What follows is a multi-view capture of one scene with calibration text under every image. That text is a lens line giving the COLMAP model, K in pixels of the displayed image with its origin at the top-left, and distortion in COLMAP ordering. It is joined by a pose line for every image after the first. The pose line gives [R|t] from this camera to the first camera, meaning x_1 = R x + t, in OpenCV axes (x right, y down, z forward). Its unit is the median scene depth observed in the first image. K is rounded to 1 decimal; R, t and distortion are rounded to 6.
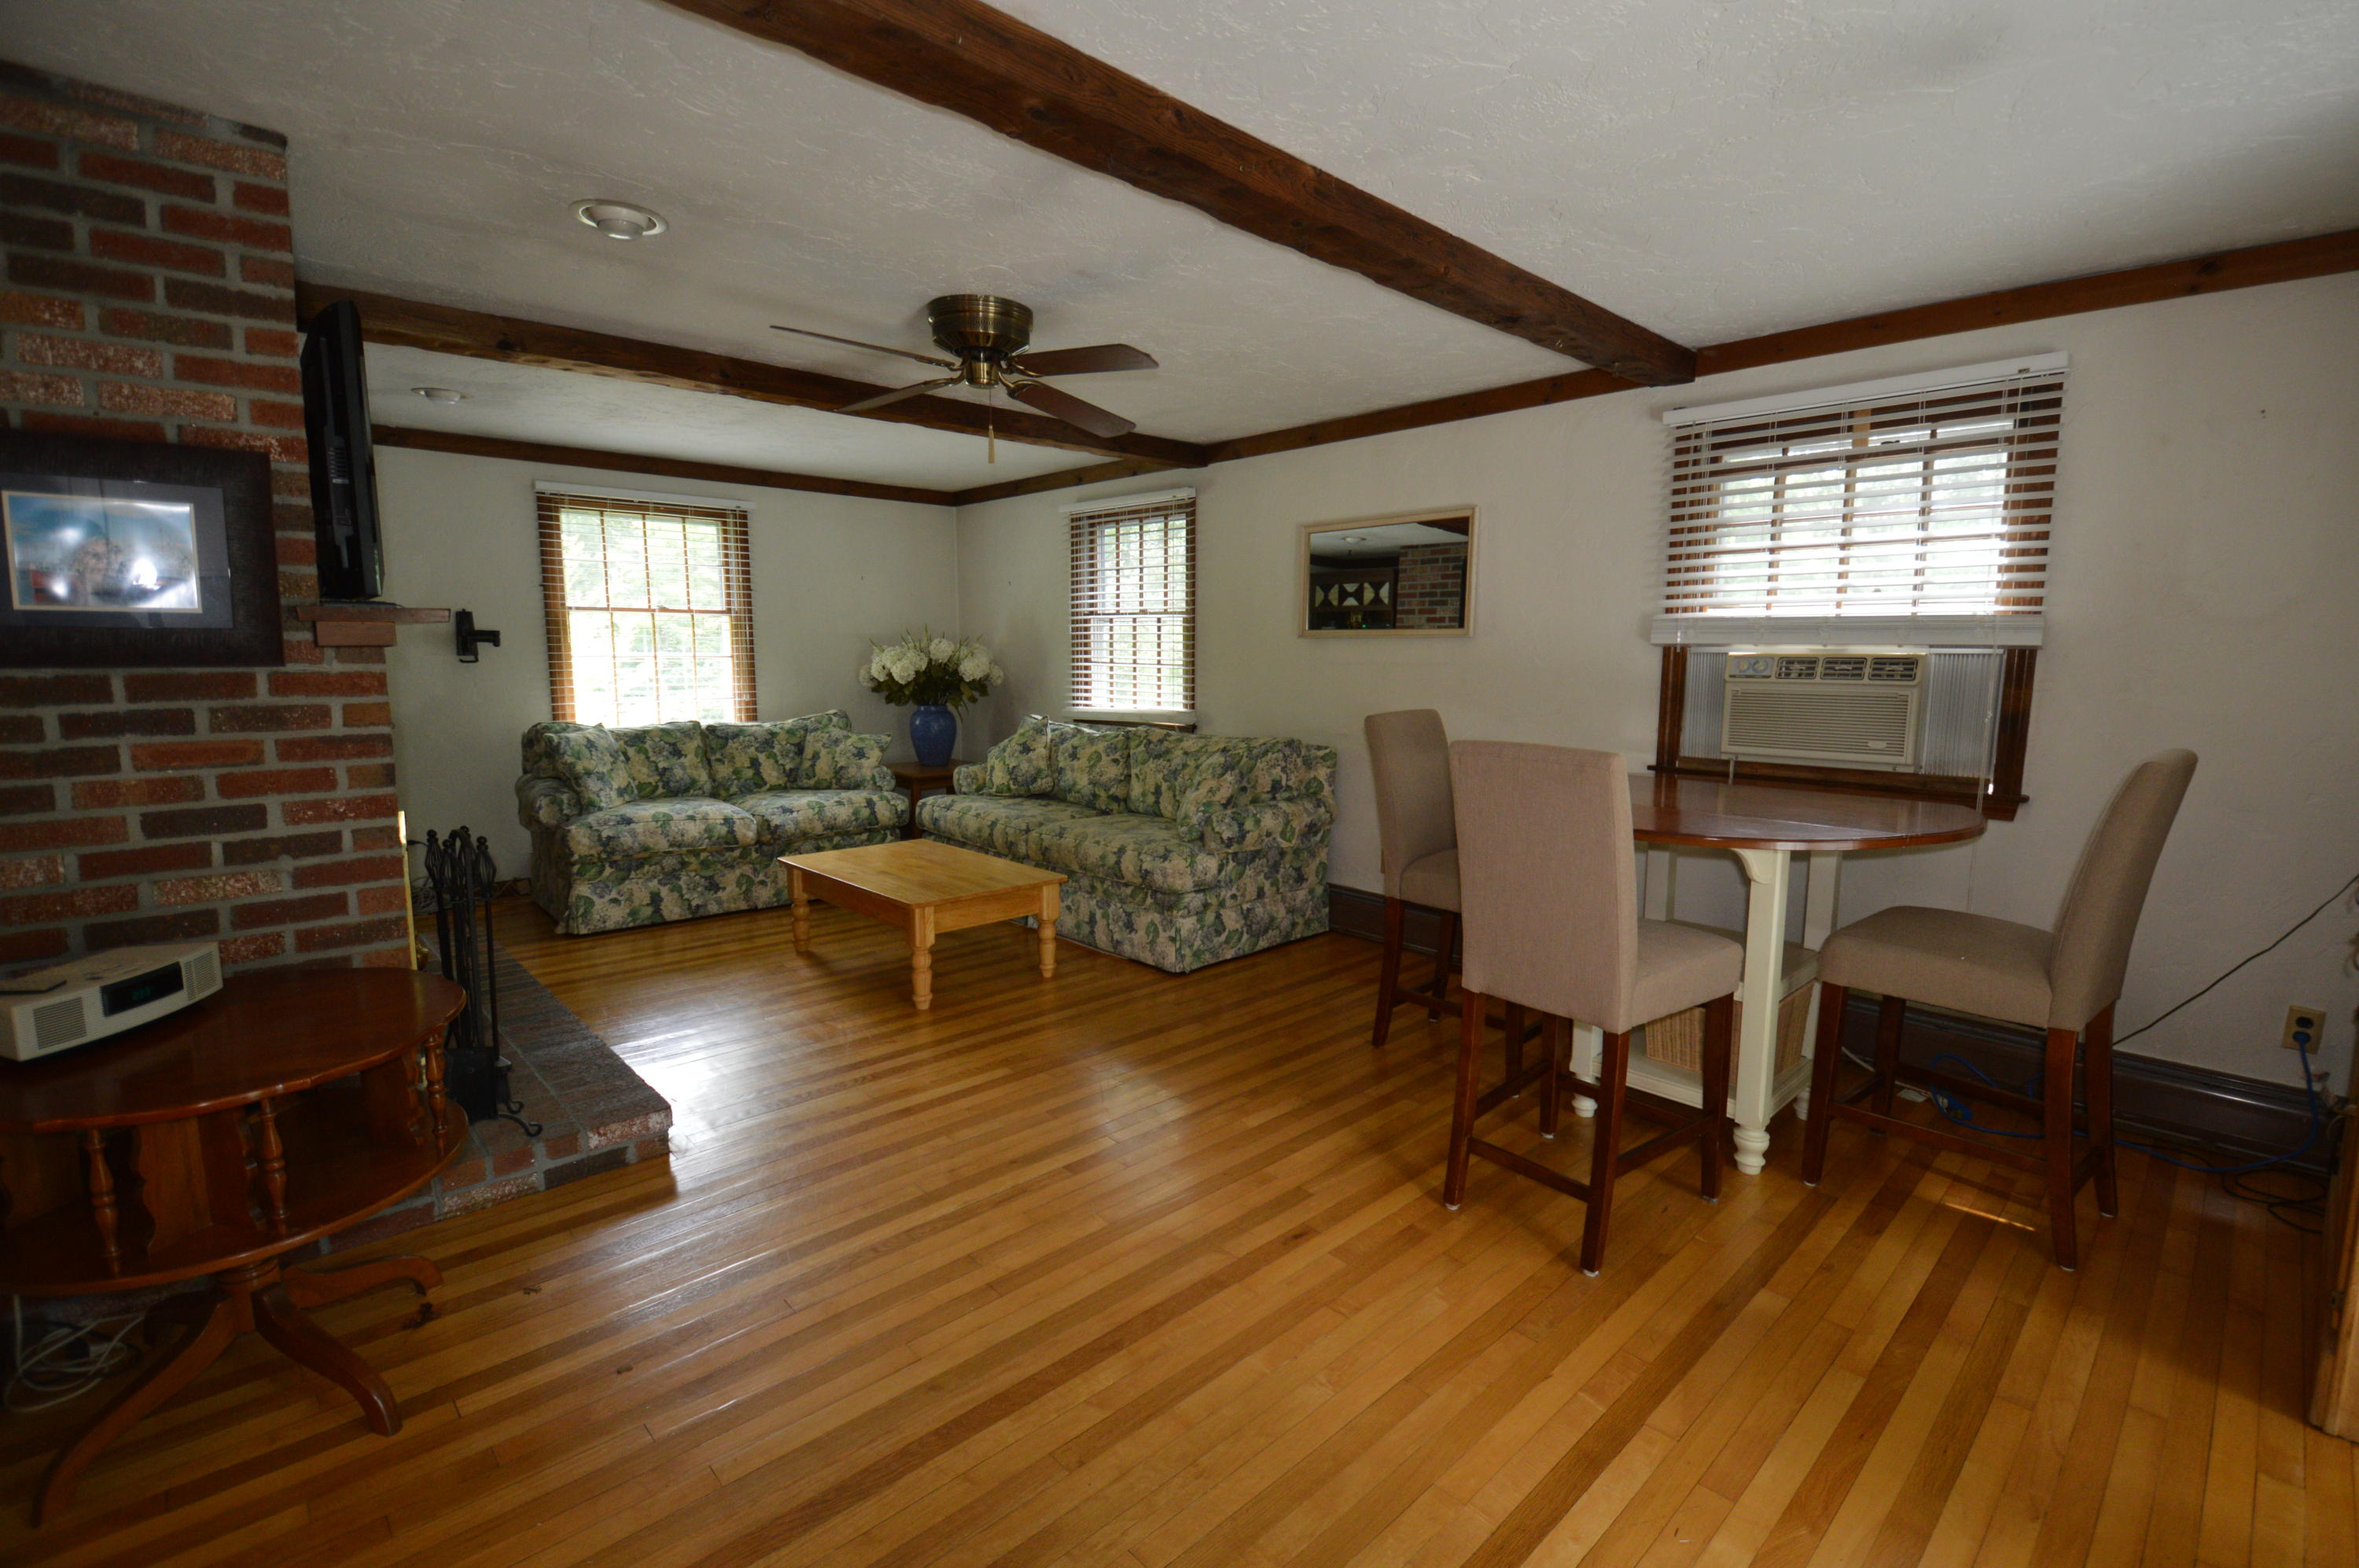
lens RADIAL K [[1041.2, 0, 1209.6], [0, 1041.2, 775.6], [0, 0, 1]] dist [0.003522, -0.013901]
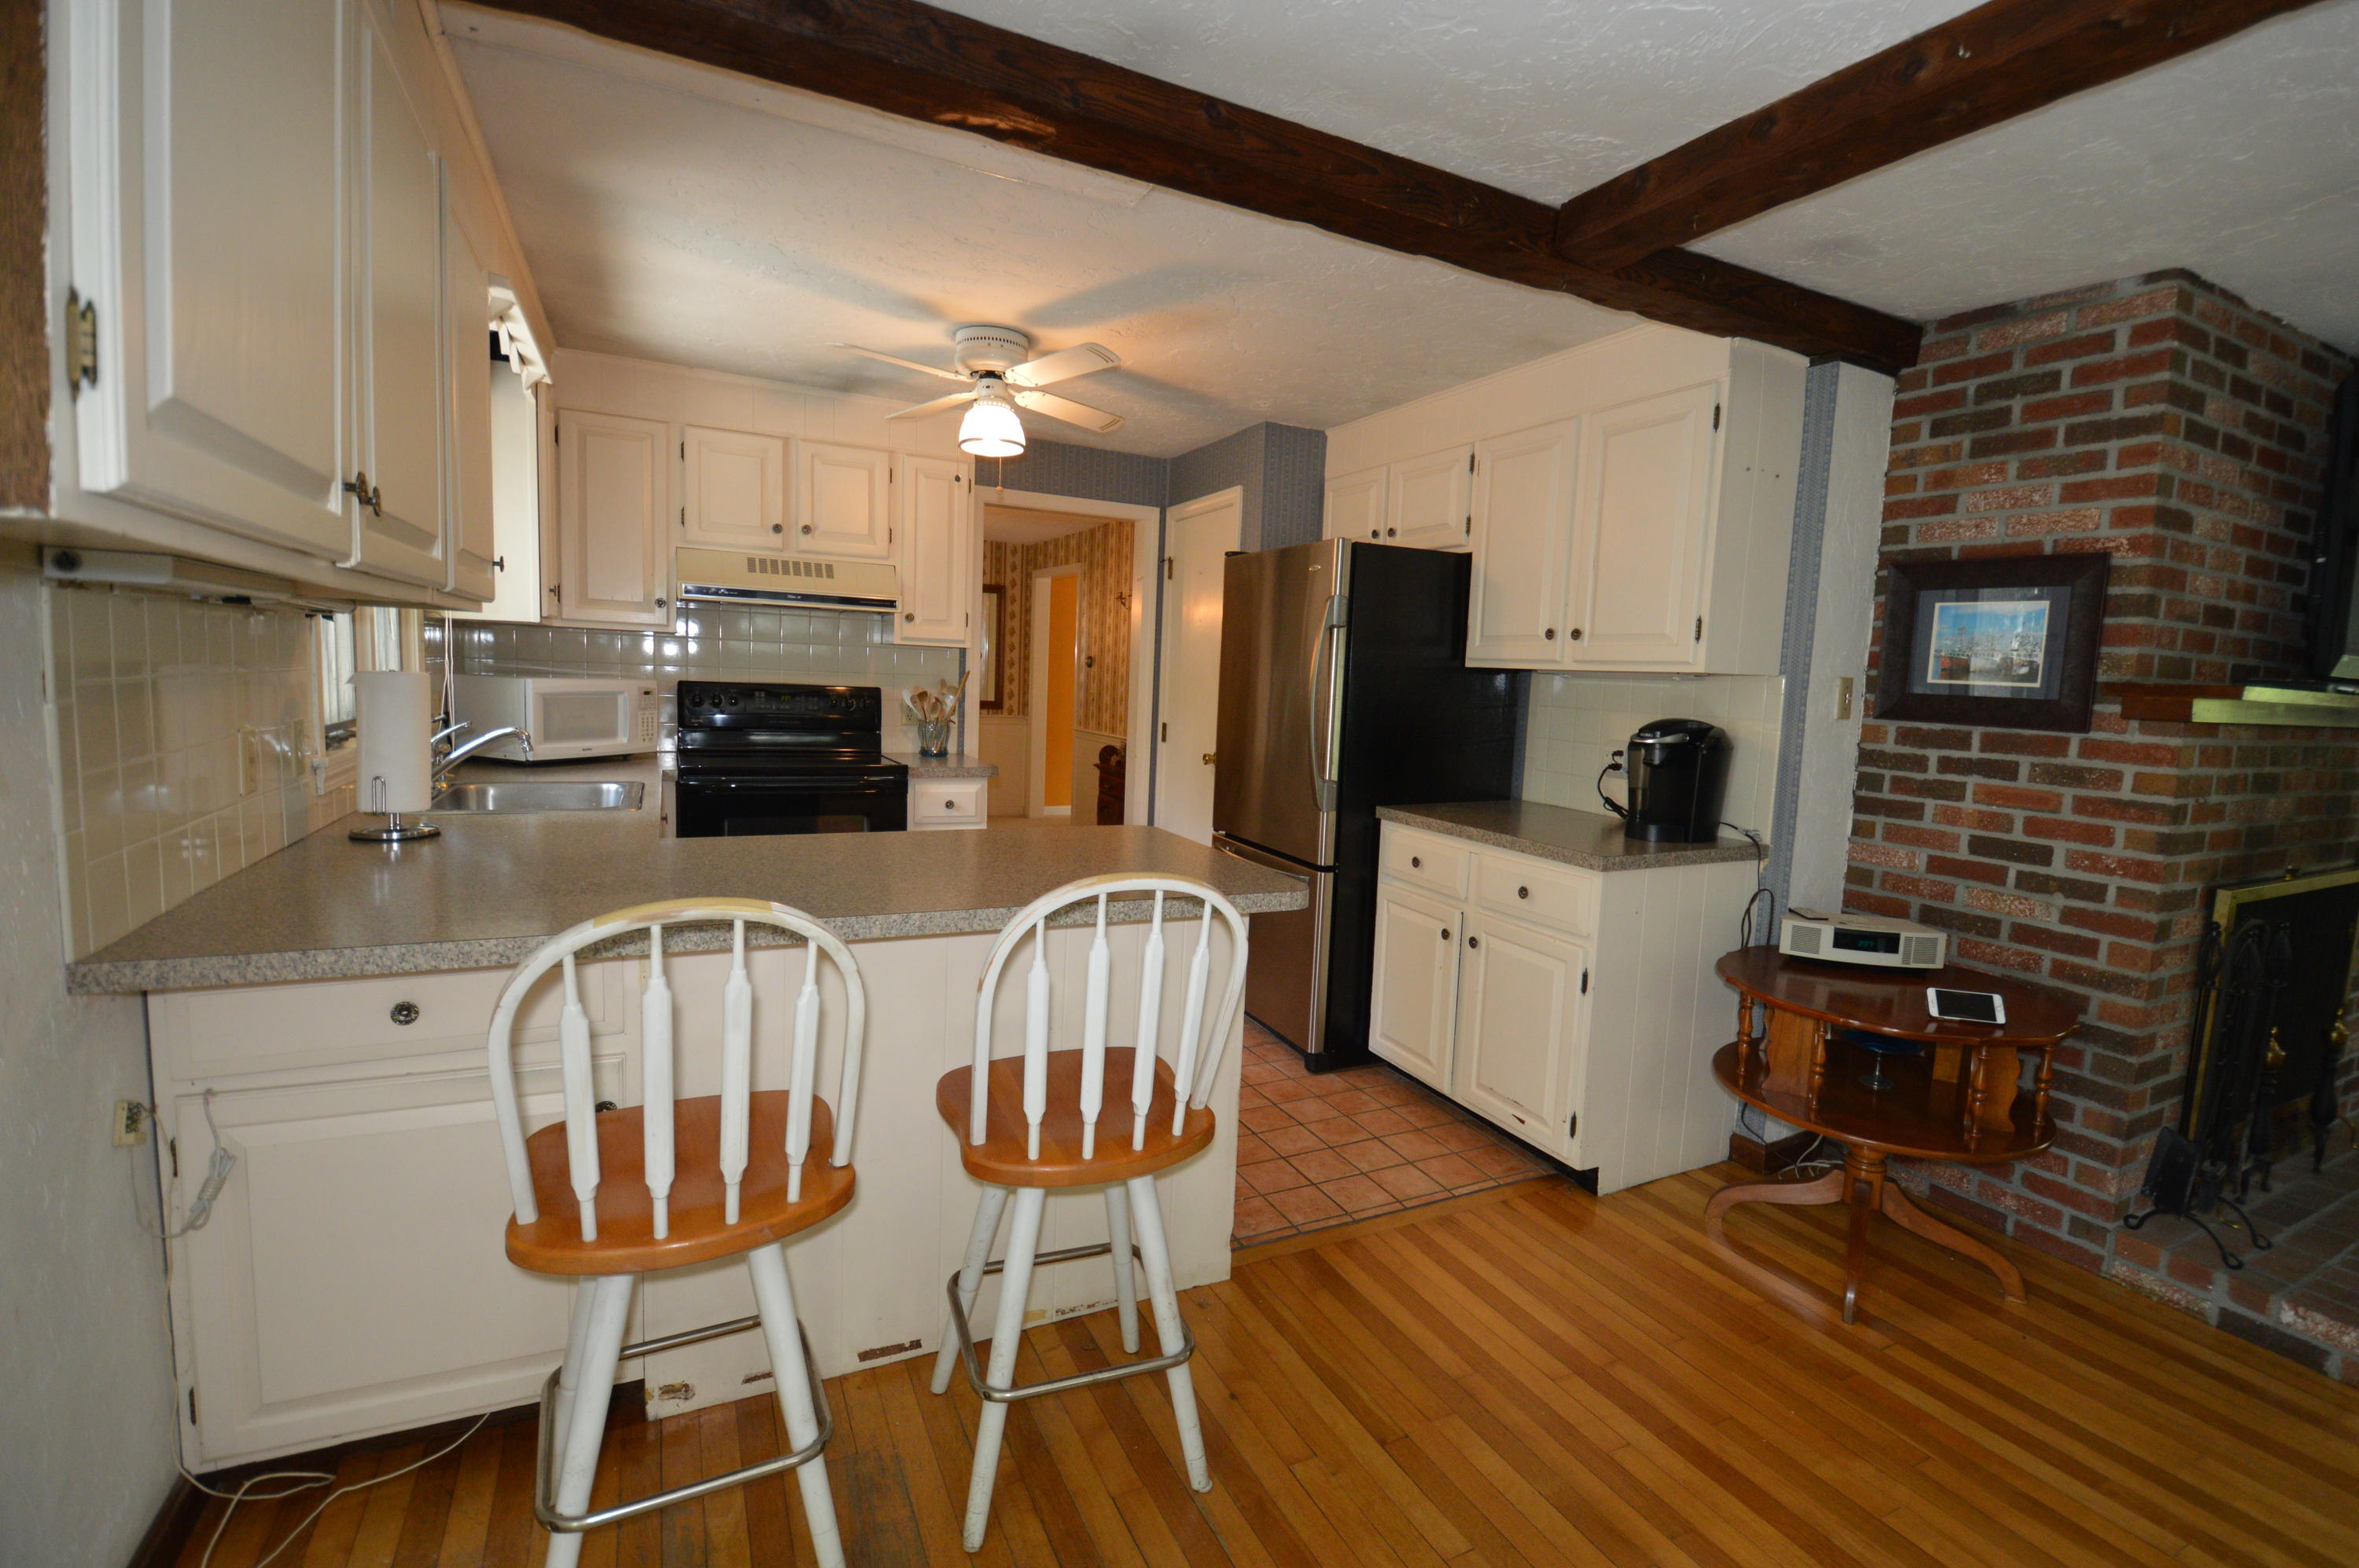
lens RADIAL K [[1041.2, 0, 1209.6], [0, 1041.2, 775.6], [0, 0, 1]] dist [0.003522, -0.013901]
pose [[-0.285531, 0.078129, -0.955180, 0.420353], [-0.162971, 0.978197, 0.128728, -0.040476], [0.944411, 0.192422, -0.266573, 0.323472]]
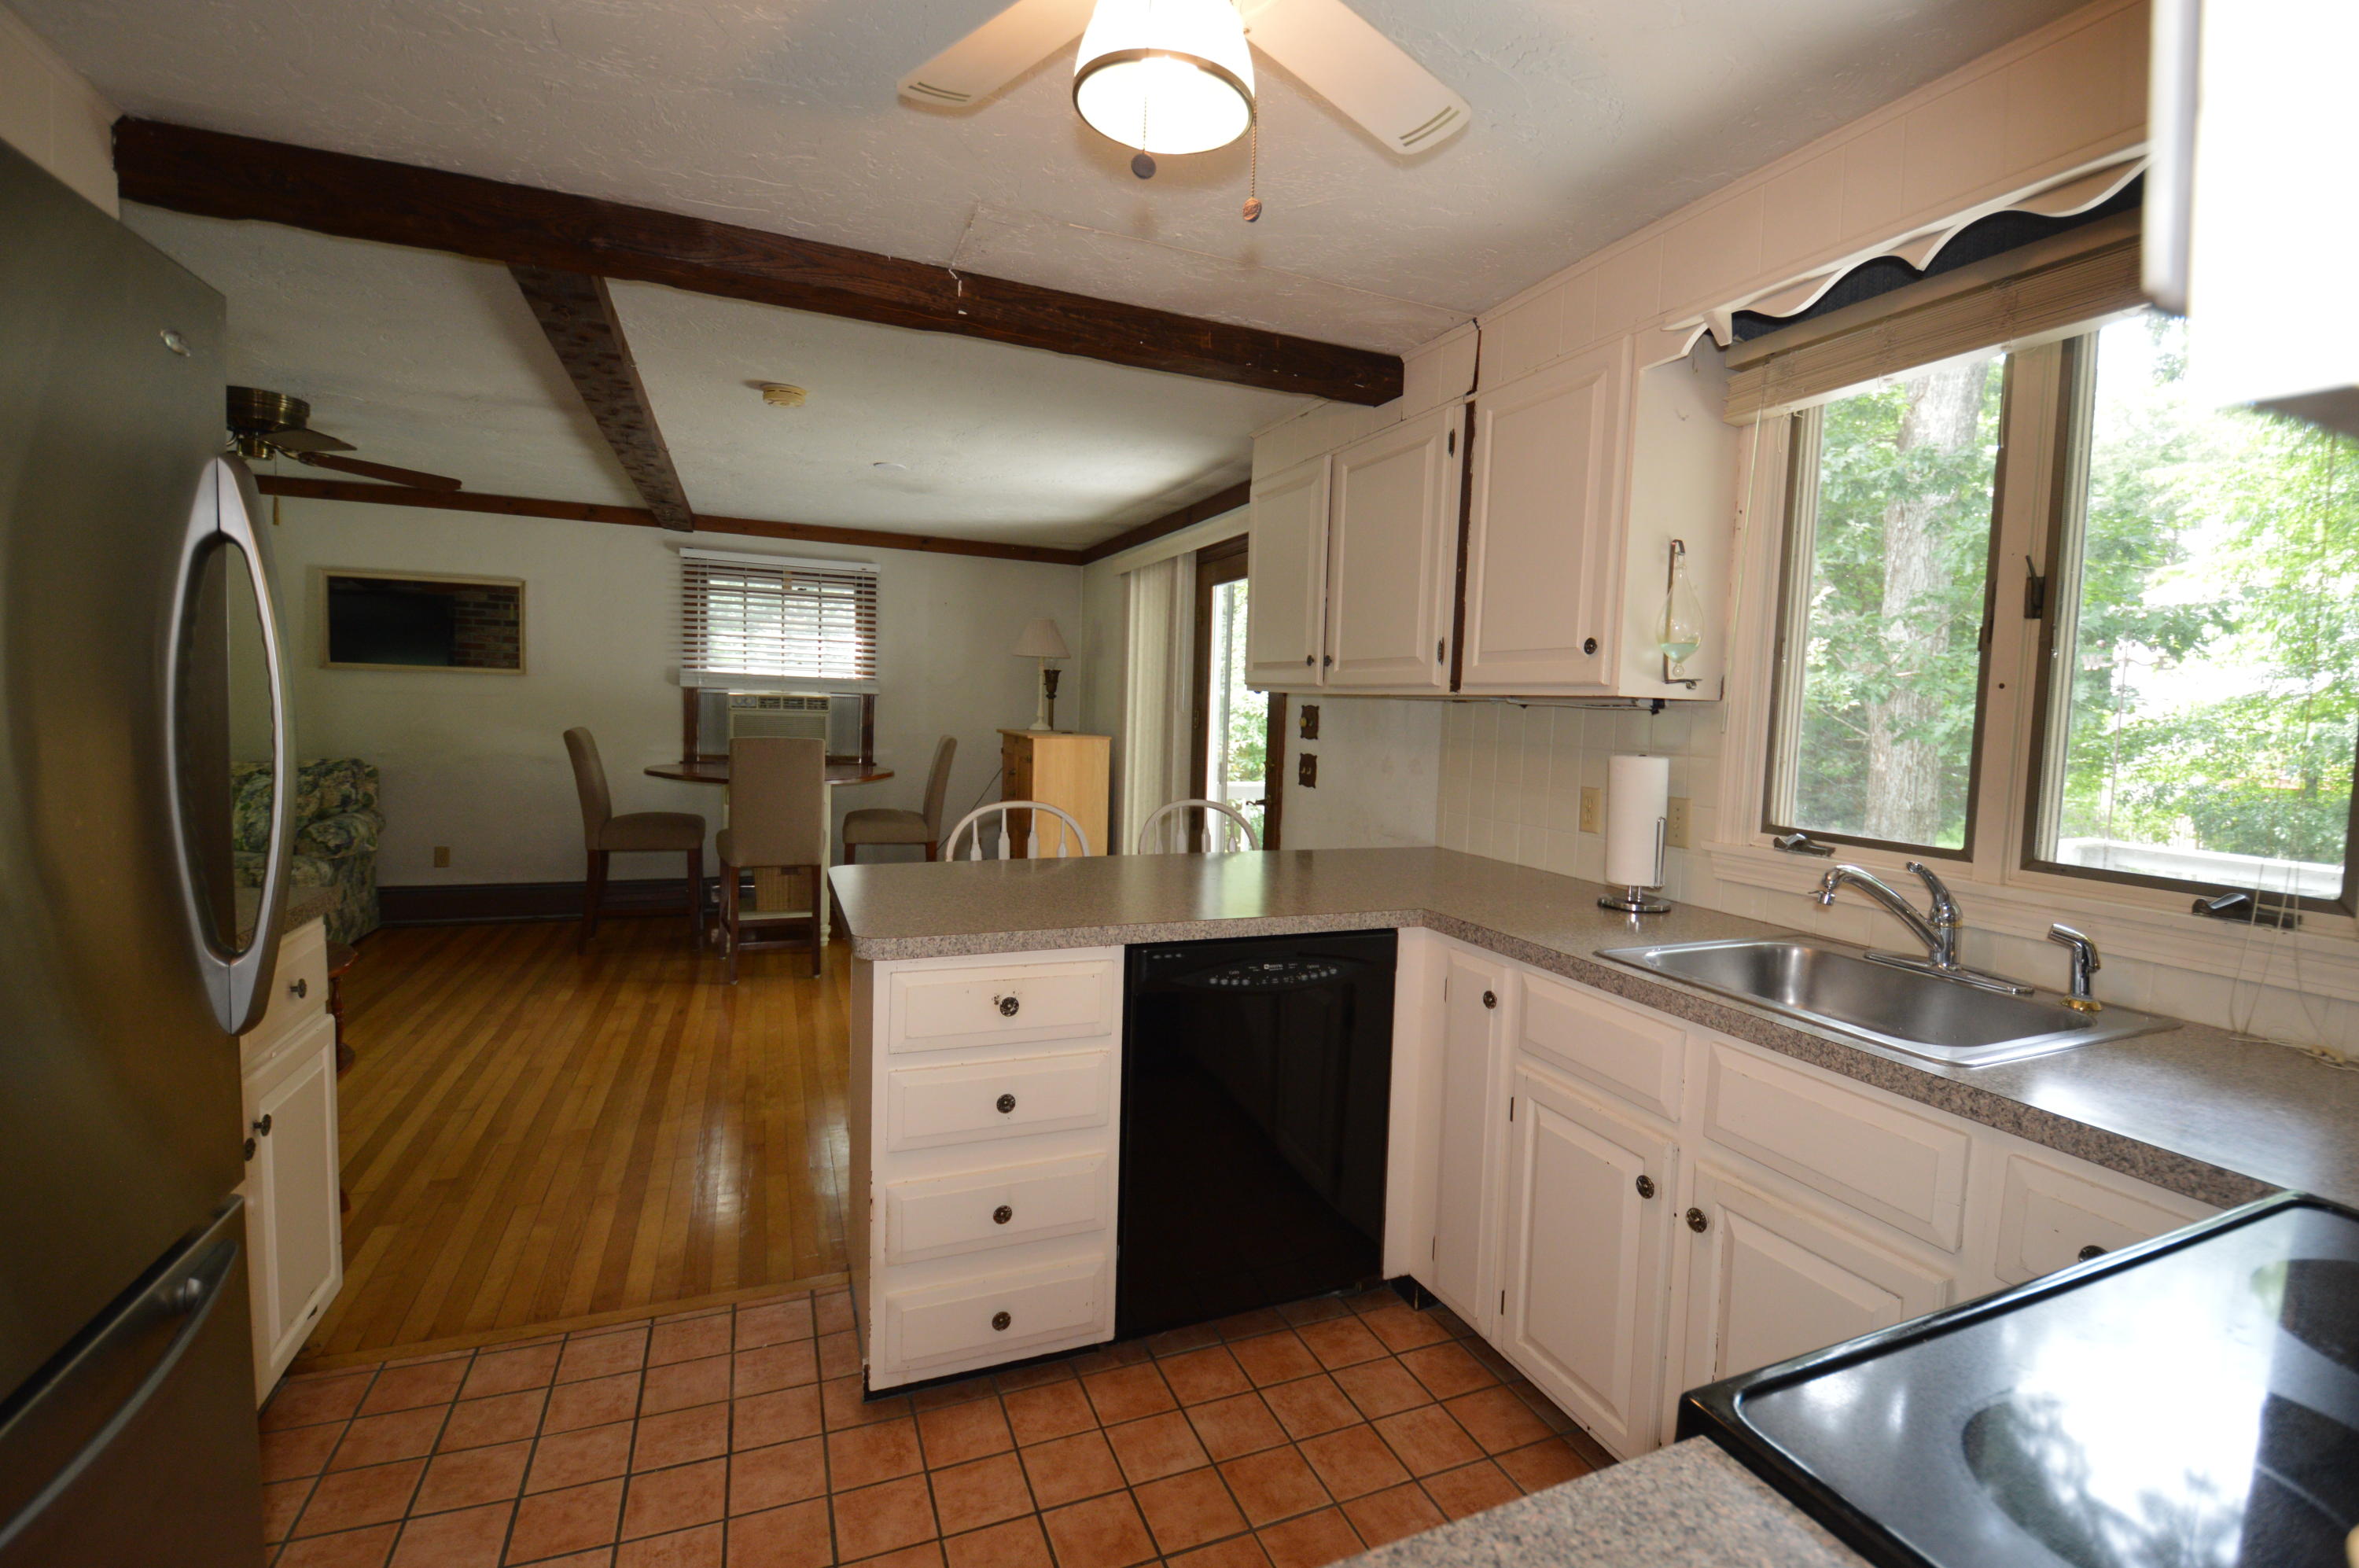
lens RADIAL K [[1041.2, 0, 1209.6], [0, 1041.2, 775.6], [0, 0, 1]] dist [0.003522, -0.013901]
pose [[0.355686, -0.052663, 0.933121, -1.187172], [0.080280, 0.996443, 0.025636, 0.054205], [-0.931151, 0.065793, 0.358648, -0.509994]]
